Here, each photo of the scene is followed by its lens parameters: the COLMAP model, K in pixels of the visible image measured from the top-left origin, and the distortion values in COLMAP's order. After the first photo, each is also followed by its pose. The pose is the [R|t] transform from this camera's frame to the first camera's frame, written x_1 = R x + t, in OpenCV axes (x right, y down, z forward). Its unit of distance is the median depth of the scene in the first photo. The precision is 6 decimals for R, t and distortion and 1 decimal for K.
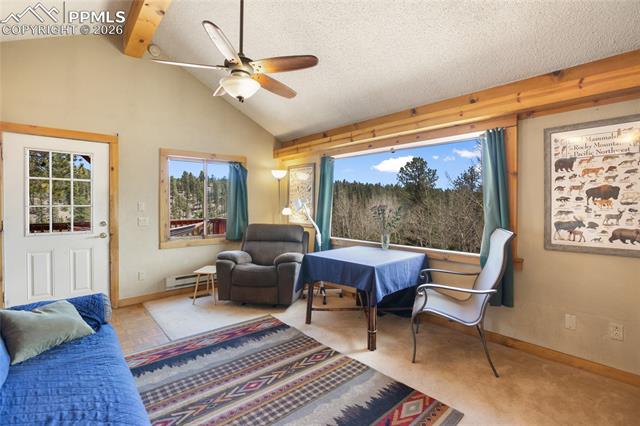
lens RADIAL K [[296.2, 0, 318.4], [0, 296.2, 208.7], [0, 0, 1]] dist [-0.033601, 0.000357]
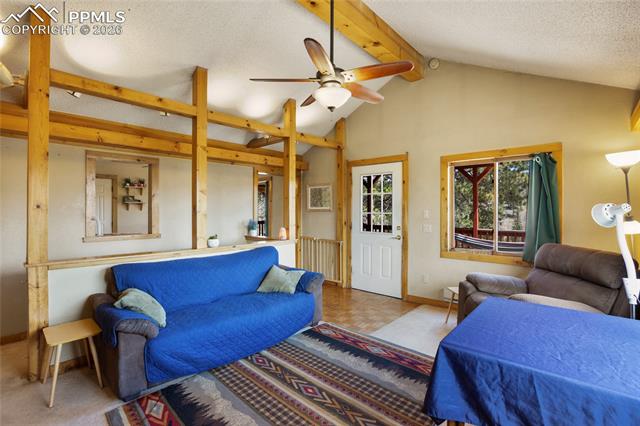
lens RADIAL K [[297.7, 0, 320.0], [0, 297.7, 213.0], [0, 0, 1]] dist [-0.041771, -0.000007]
pose [[0.098948, 0.008070, -0.995060, 0.617429], [-0.020336, 0.999775, 0.006086, -0.016156], [0.994885, 0.019634, 0.099090, 0.718404]]
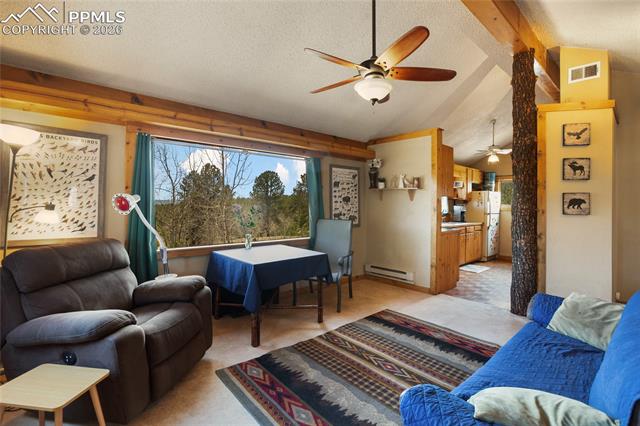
lens RADIAL K [[298.2, 0, 322.6], [0, 298.2, 201.9], [0, 0, 1]] dist [-0.037120, 0.000282]
pose [[-0.002213, 0.003802, 0.999990, -1.062983], [0.005130, 0.999980, -0.003790, -0.023177], [-0.999984, 0.005122, -0.002233, 0.980065]]
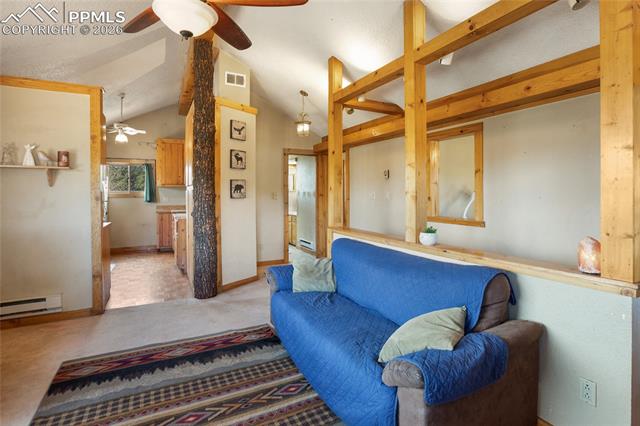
lens RADIAL K [[314.6, 0, 320.0], [0, 314.6, 190.3], [0, 0, 1]] dist [-0.012184, 0.000882]
pose [[-0.966371, 0.004458, 0.257115, -0.616336], [0.008073, 0.999883, 0.013007, -0.025003], [-0.257027, 0.014645, -0.966293, 1.348592]]
